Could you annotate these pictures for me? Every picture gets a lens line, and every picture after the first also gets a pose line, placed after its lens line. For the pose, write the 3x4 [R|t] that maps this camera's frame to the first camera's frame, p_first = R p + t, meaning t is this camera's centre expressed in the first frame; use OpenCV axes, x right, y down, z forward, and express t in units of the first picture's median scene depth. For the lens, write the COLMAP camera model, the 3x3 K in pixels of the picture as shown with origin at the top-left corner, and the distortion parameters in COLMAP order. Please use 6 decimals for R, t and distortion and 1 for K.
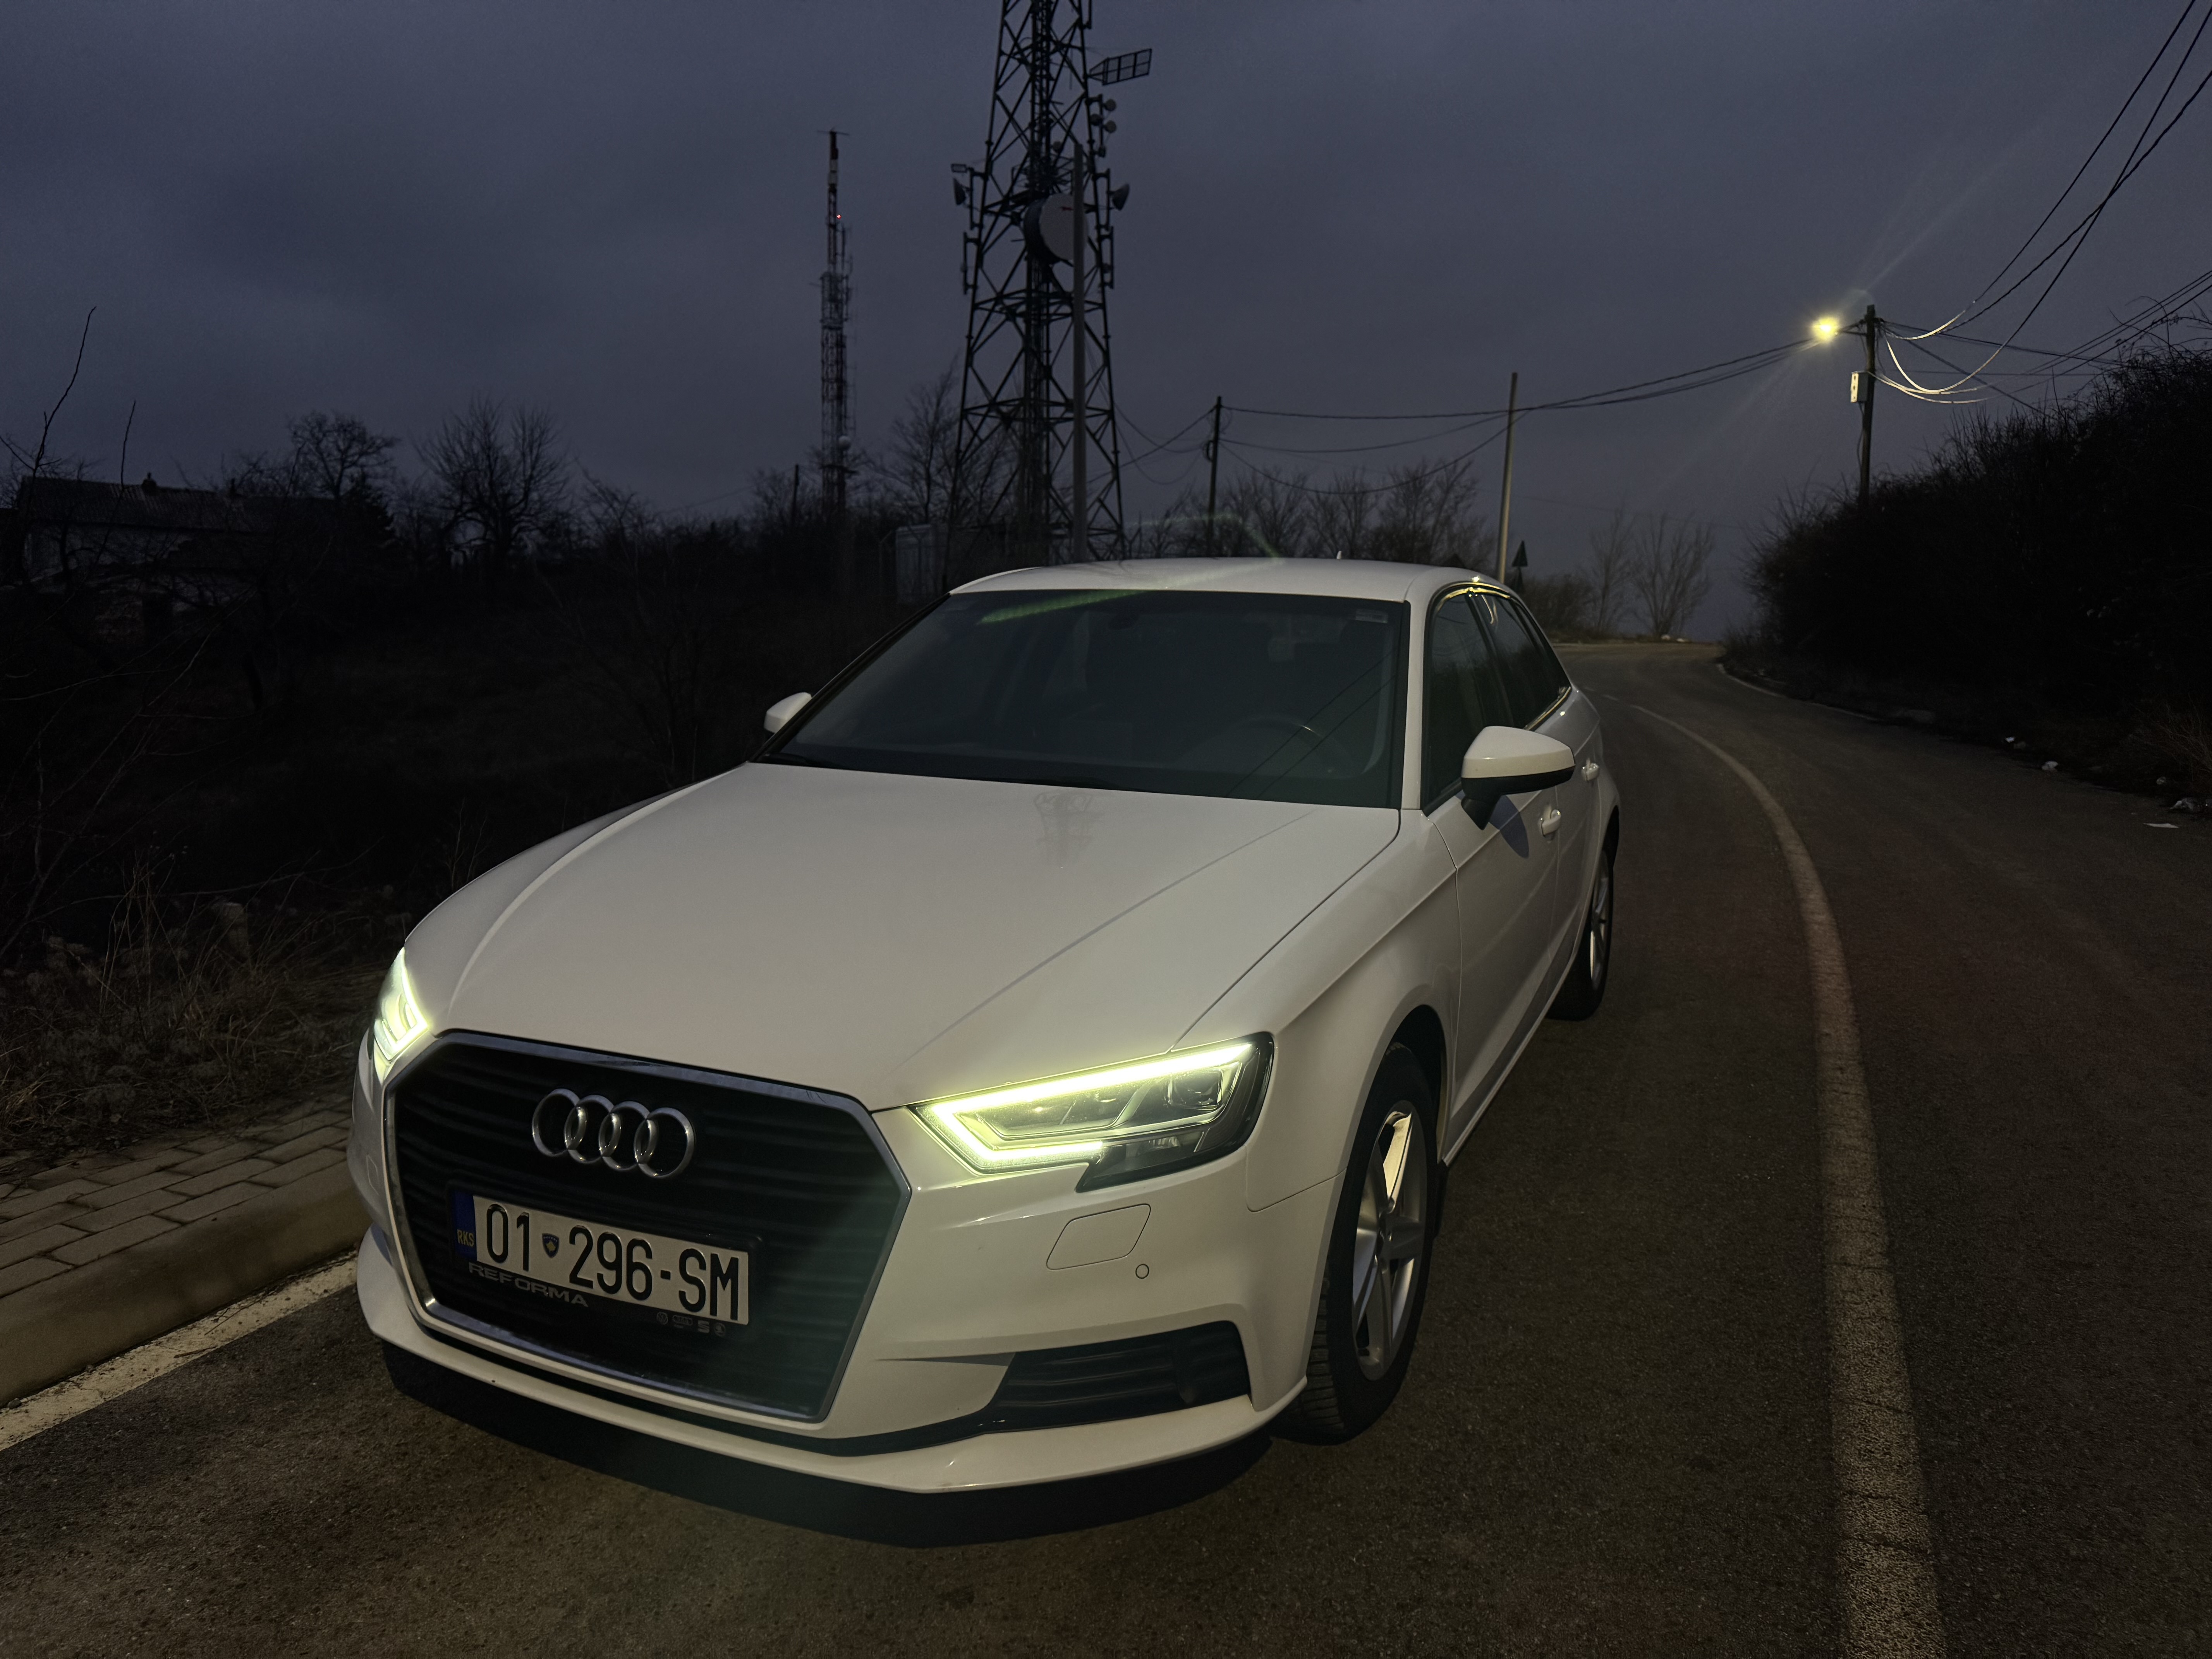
lens RADIAL K [[1579.3, 0, 1106.0], [0, 1579.3, 829.5], [0, 0, 1]] dist [0.039617, -0.044630]
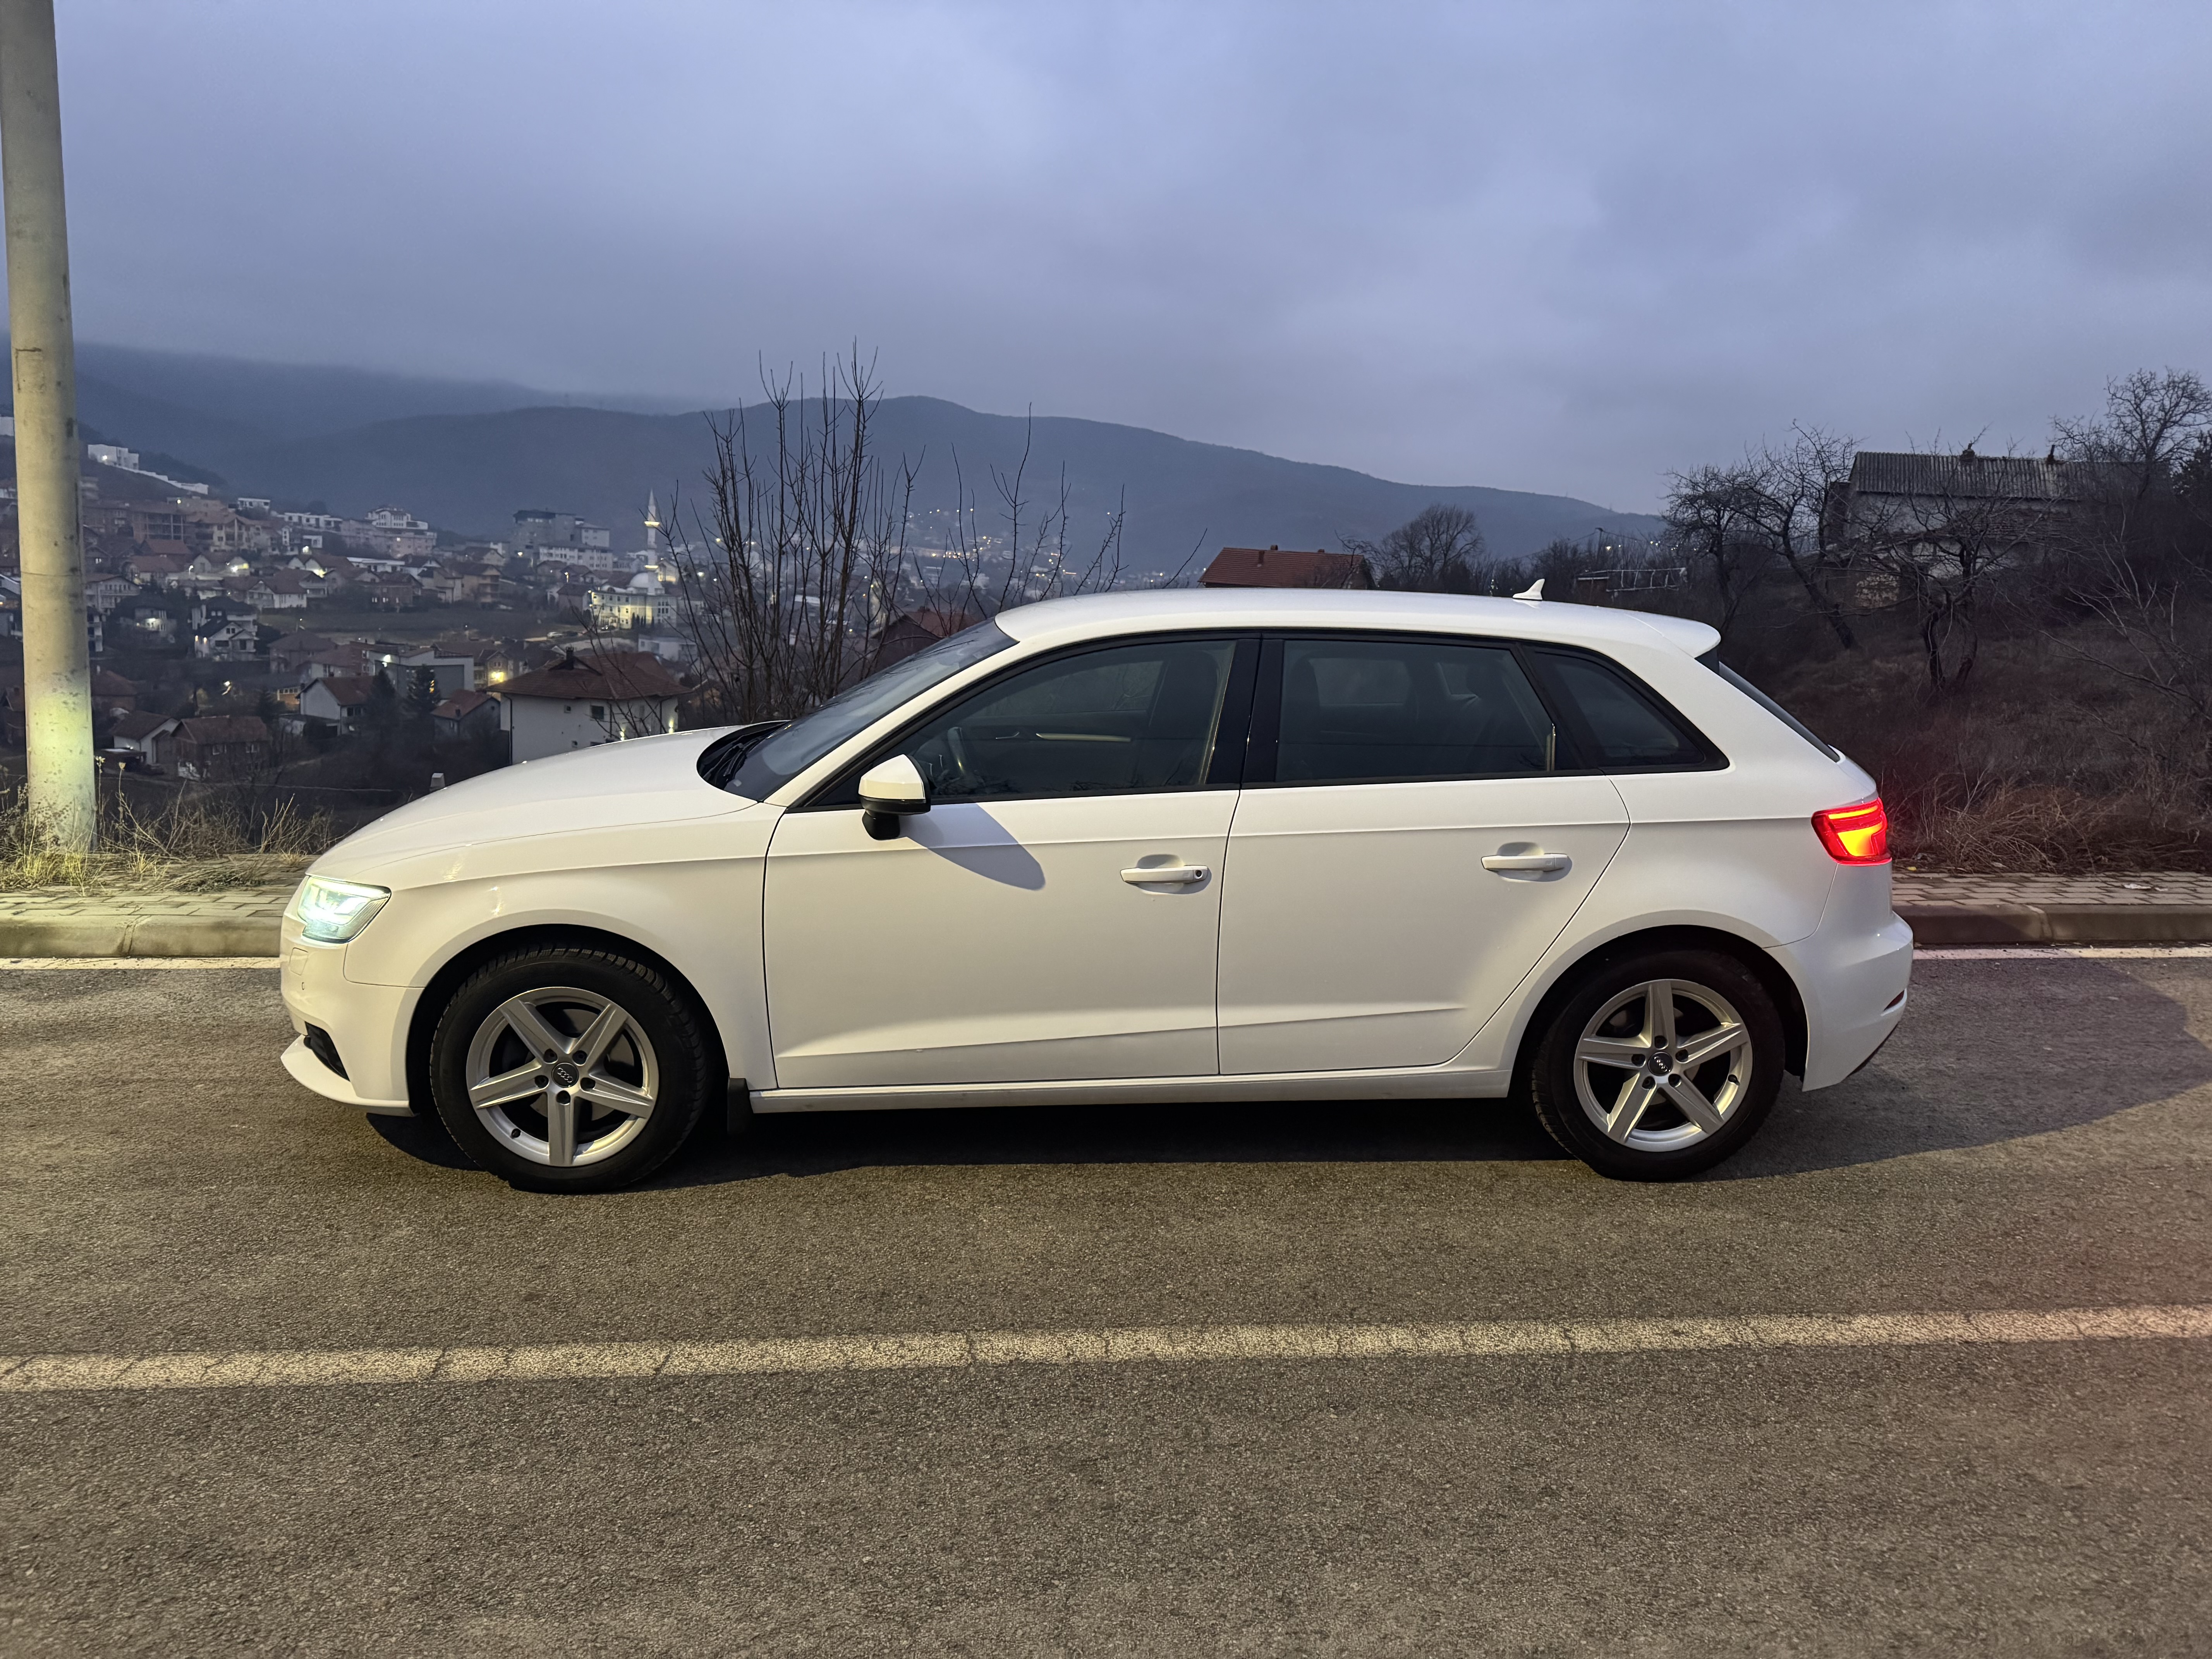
lens RADIAL K [[1577.9, 0, 1094.6], [0, 1577.9, 813.5], [0, 0, 1]] dist [0.039704, -0.044314]
pose [[0.448487, 0.158470, -0.879629, 1.416706], [-0.146263, 0.983902, 0.102682, -0.172159], [0.881741, 0.082605, 0.464445, 0.638350]]
